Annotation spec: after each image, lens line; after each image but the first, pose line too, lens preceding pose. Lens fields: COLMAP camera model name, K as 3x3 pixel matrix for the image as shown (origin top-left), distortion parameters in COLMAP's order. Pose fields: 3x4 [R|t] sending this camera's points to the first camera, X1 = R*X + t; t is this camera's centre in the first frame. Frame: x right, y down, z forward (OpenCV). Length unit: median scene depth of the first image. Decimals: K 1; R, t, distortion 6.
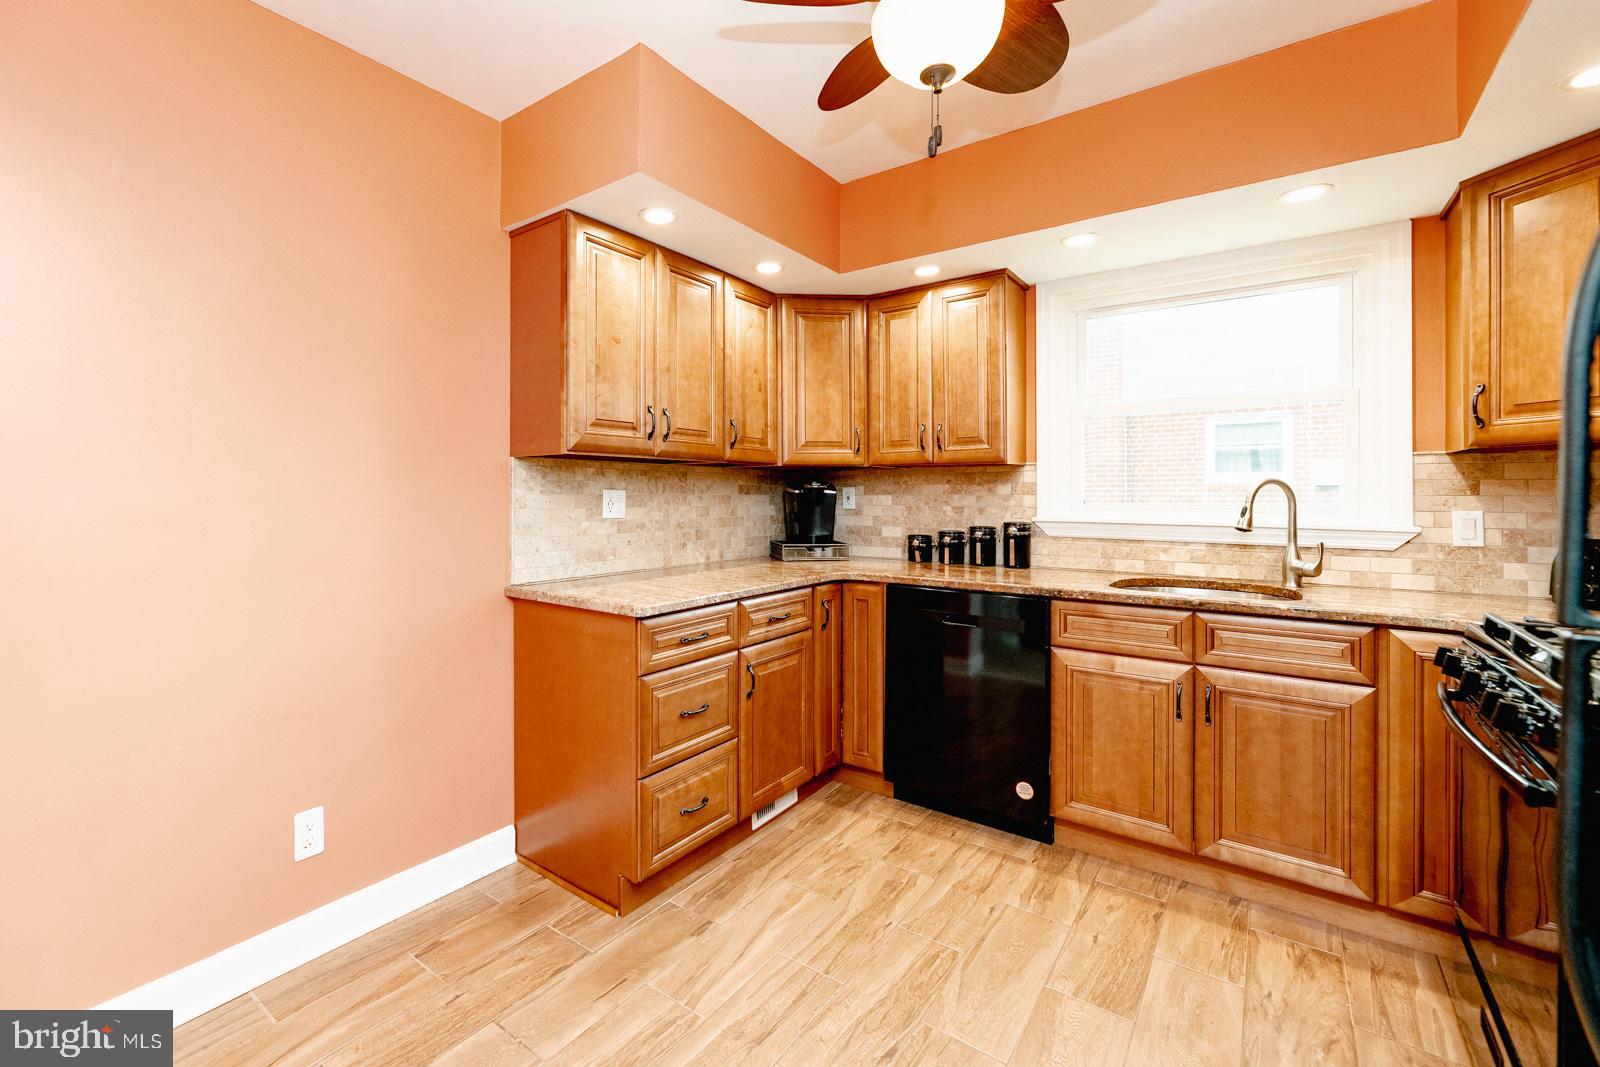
lens RADIAL K [[649.5, 0, 794.7], [0, 649.5, 494.4], [0, 0, 1]] dist [-0.000252, 0.000215]
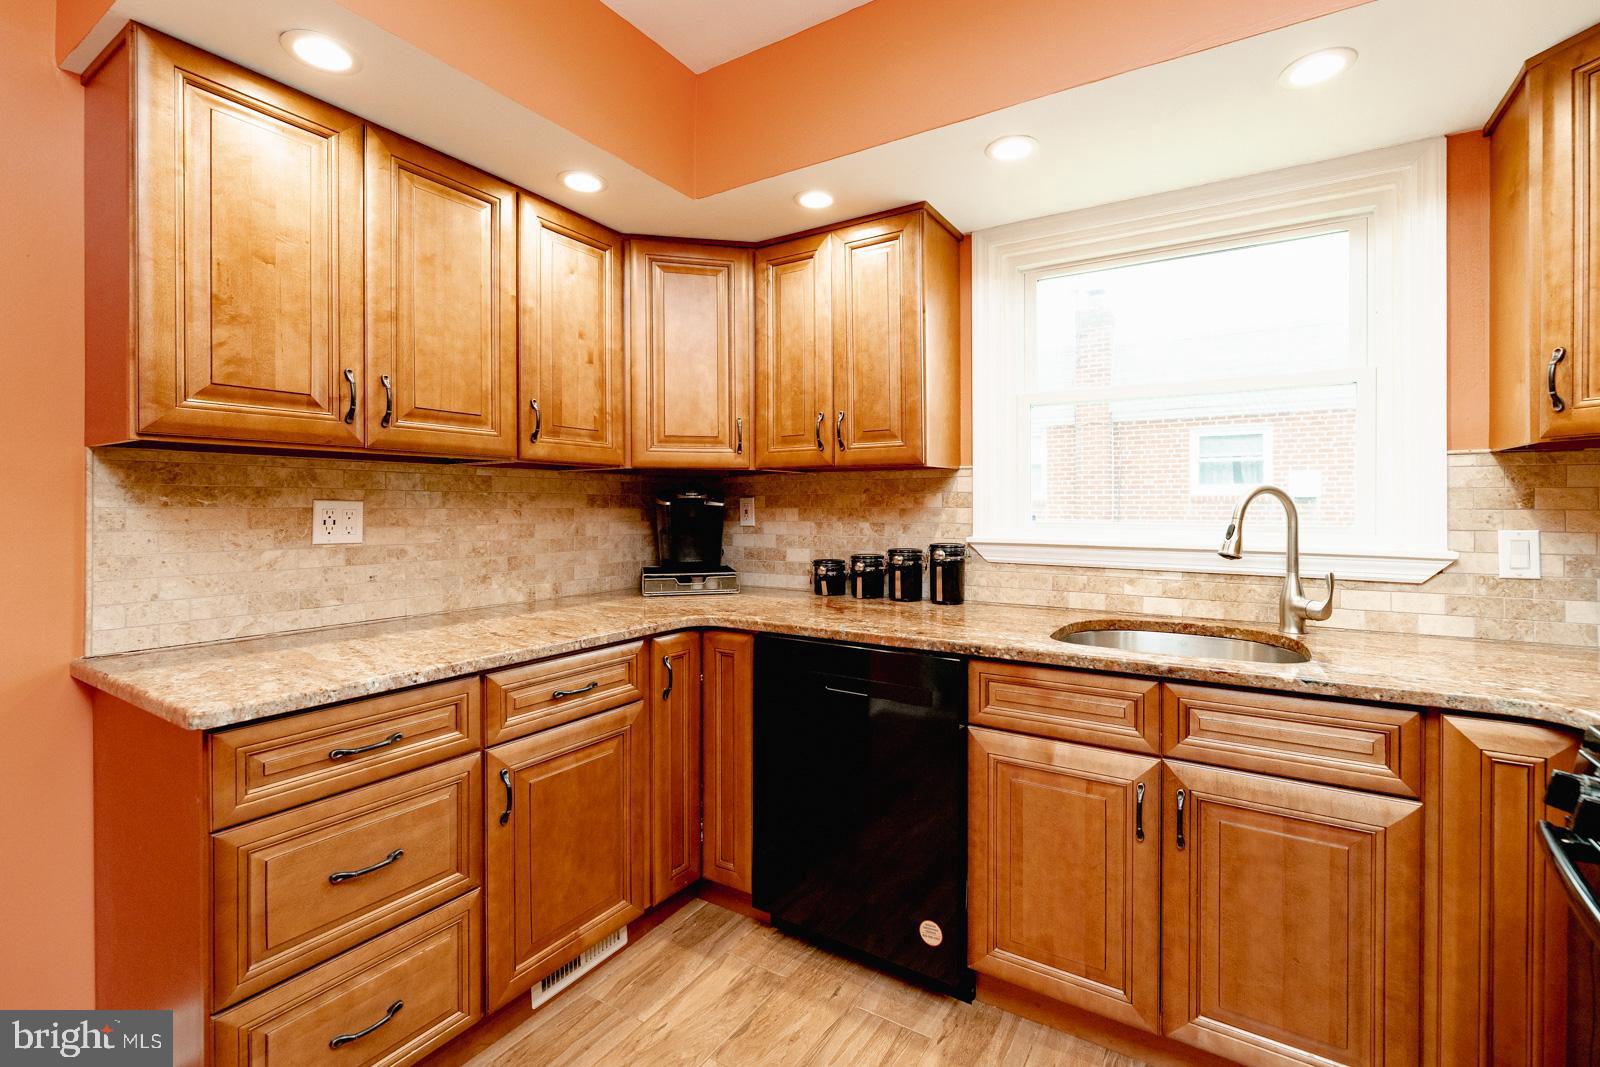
lens RADIAL K [[664.9, 0, 841.0], [0, 664.9, 507.7], [0, 0, 1]] dist [-0.001543, -0.000215]
pose [[0.996830, -0.000510, 0.079564, 0.193287], [0.000284, 0.999996, 0.002851, -0.002093], [-0.079565, -0.002820, 0.996826, 0.286390]]
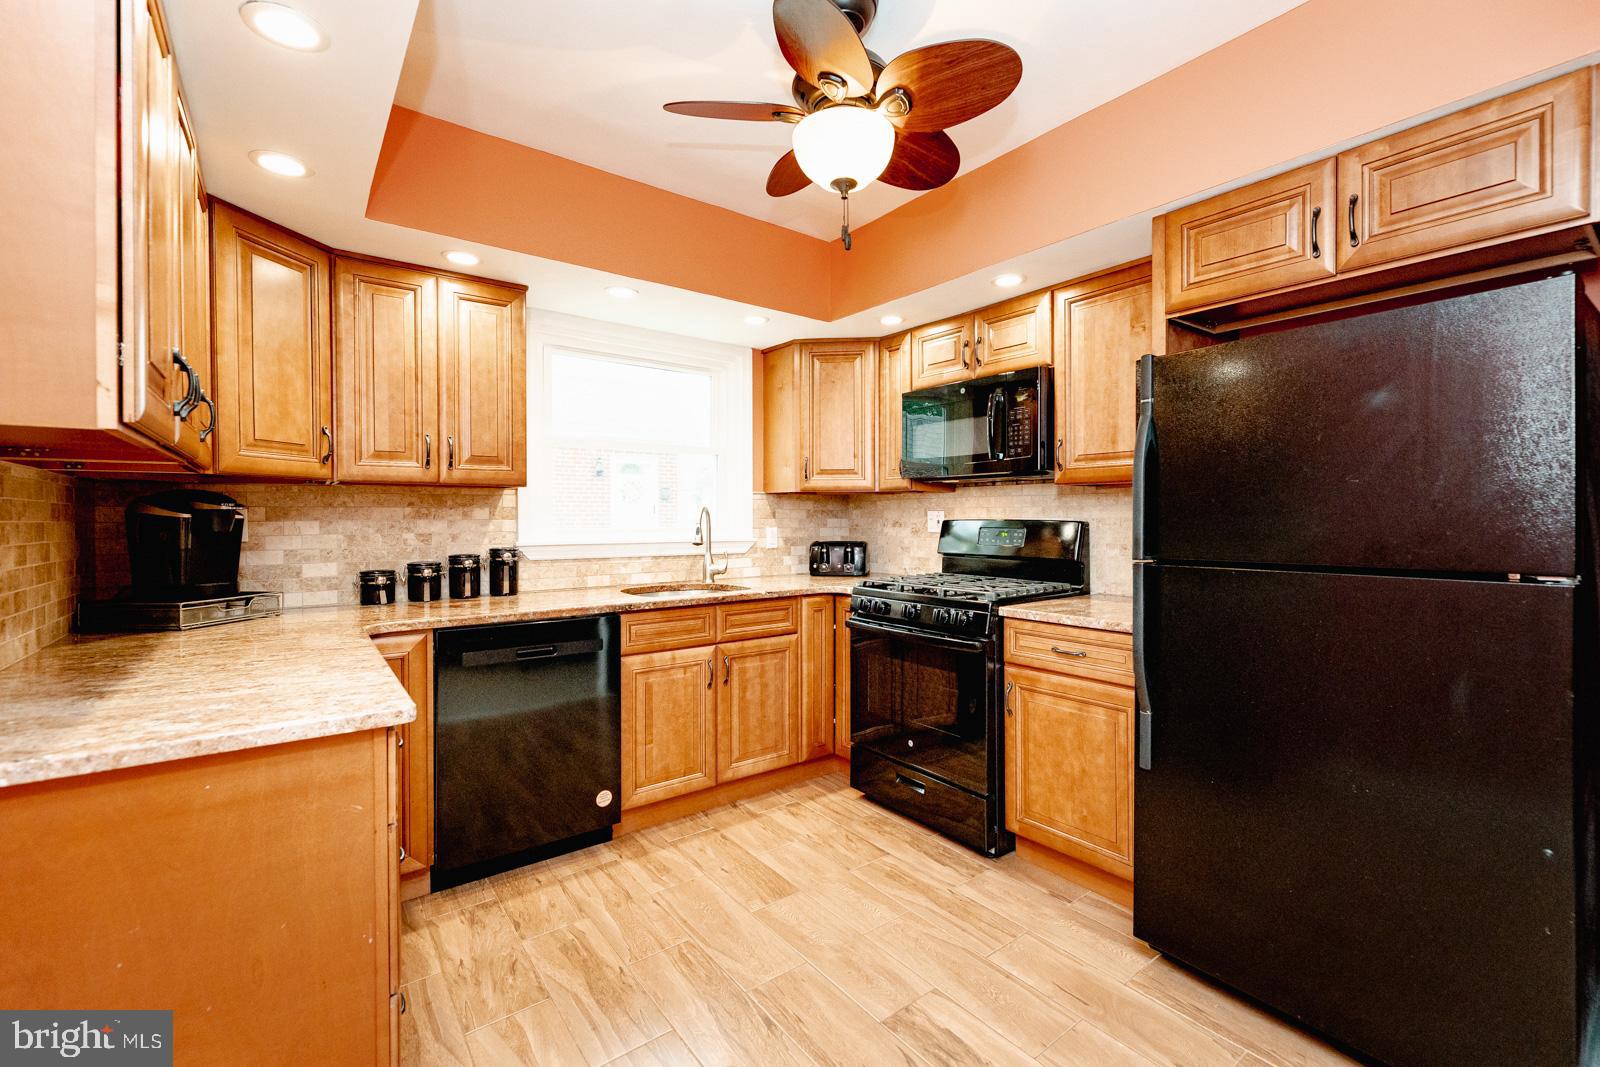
lens RADIAL K [[642.0, 0, 790.6], [0, 642.0, 521.6], [0, 0, 1]] dist [0.001737, 0.000060]
pose [[0.347365, -0.007060, 0.937703, -0.497995], [0.003712, 0.999974, 0.006154, -0.000470], [-0.937723, 0.001343, 0.347382, 0.336309]]
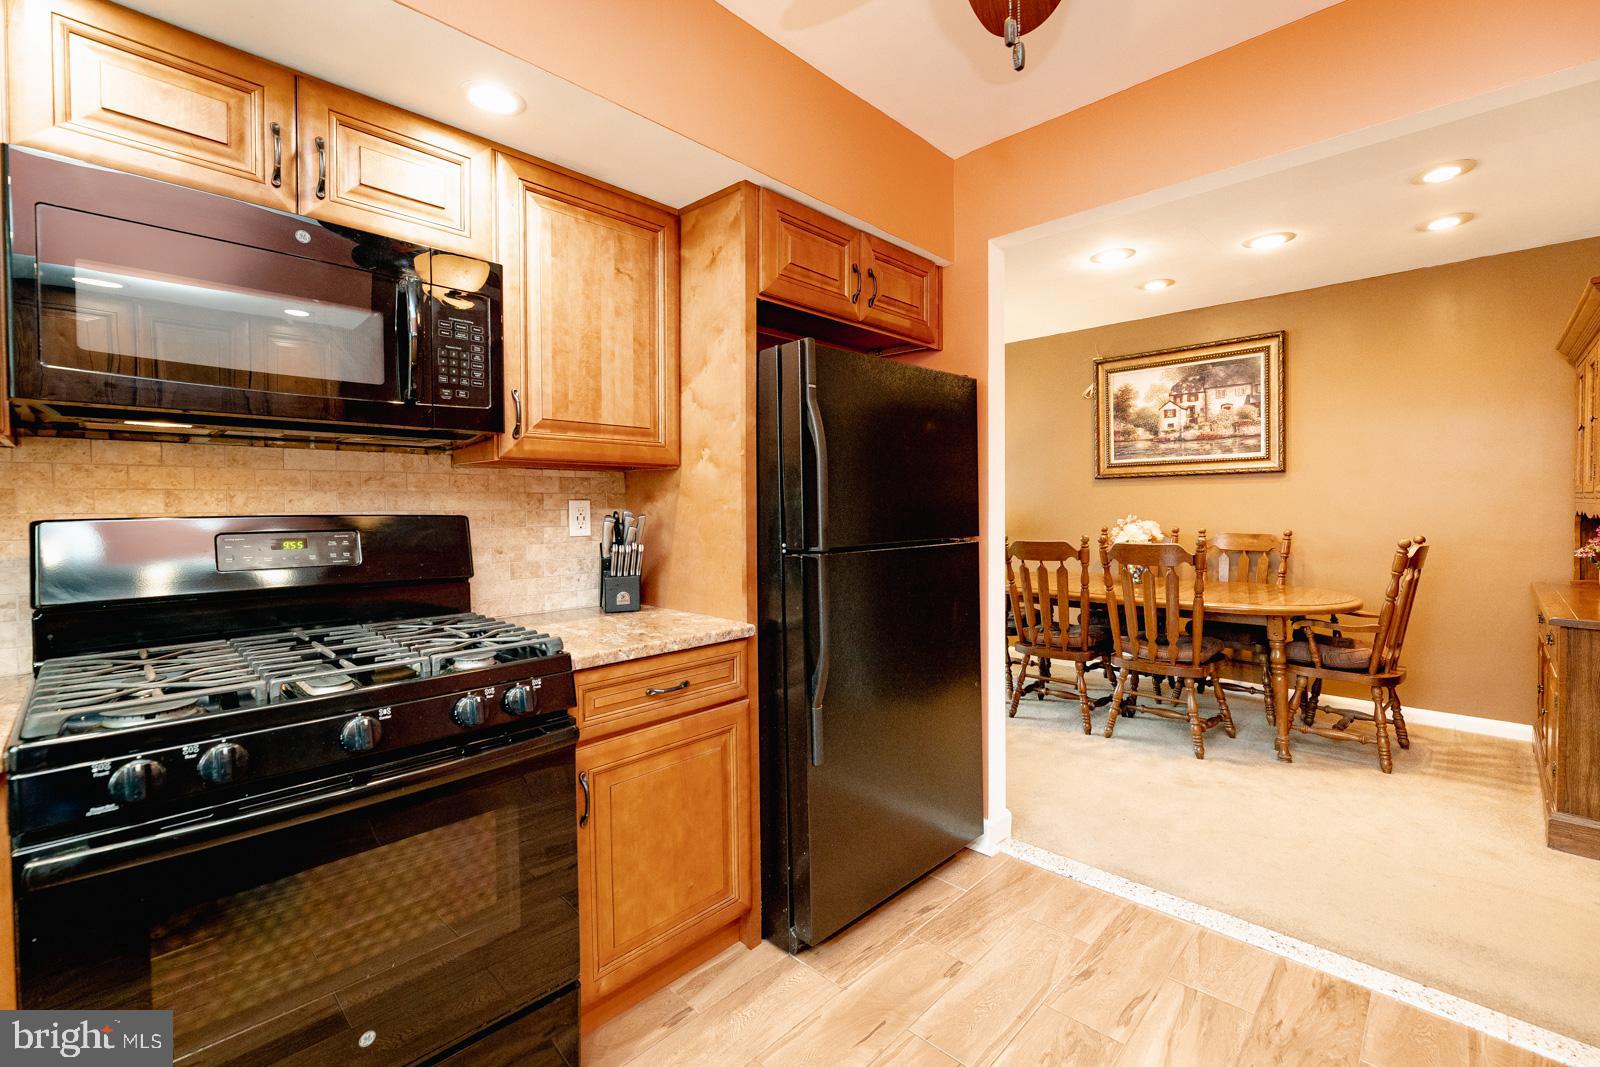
lens RADIAL K [[696.9, 0, 796.8], [0, 696.9, 522.6], [0, 0, 1]] dist [0.000226, 0.000030]
pose [[-0.984492, 0.001733, 0.175419, 0.169376], [0.006436, 0.999635, 0.026246, -0.002497], [-0.175309, 0.026968, -0.984144, 0.930397]]
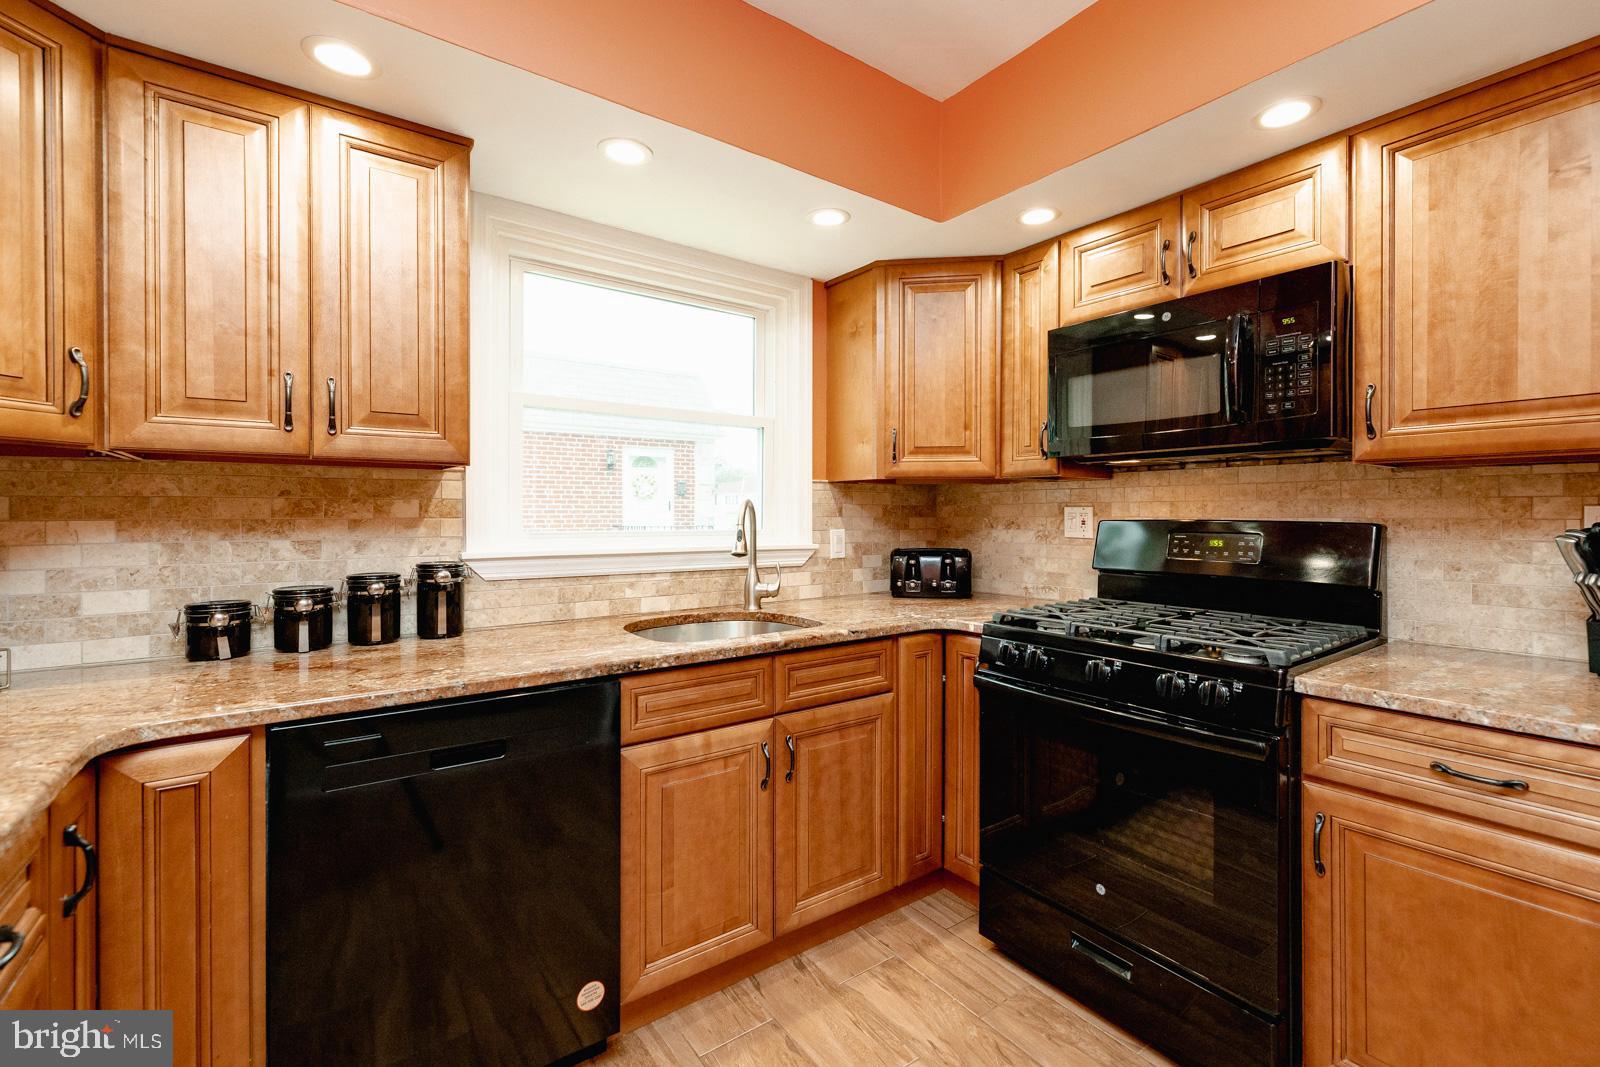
lens RADIAL K [[674.4, 0, 819.5], [0, 674.4, 514.2], [0, 0, 1]] dist [-0.002334, -0.000260]
pose [[0.338054, 0.000391, 0.941127, -0.169600], [0.001367, 0.999999, -0.000906, -0.002275], [-0.941126, 0.001593, 0.338053, 0.553414]]
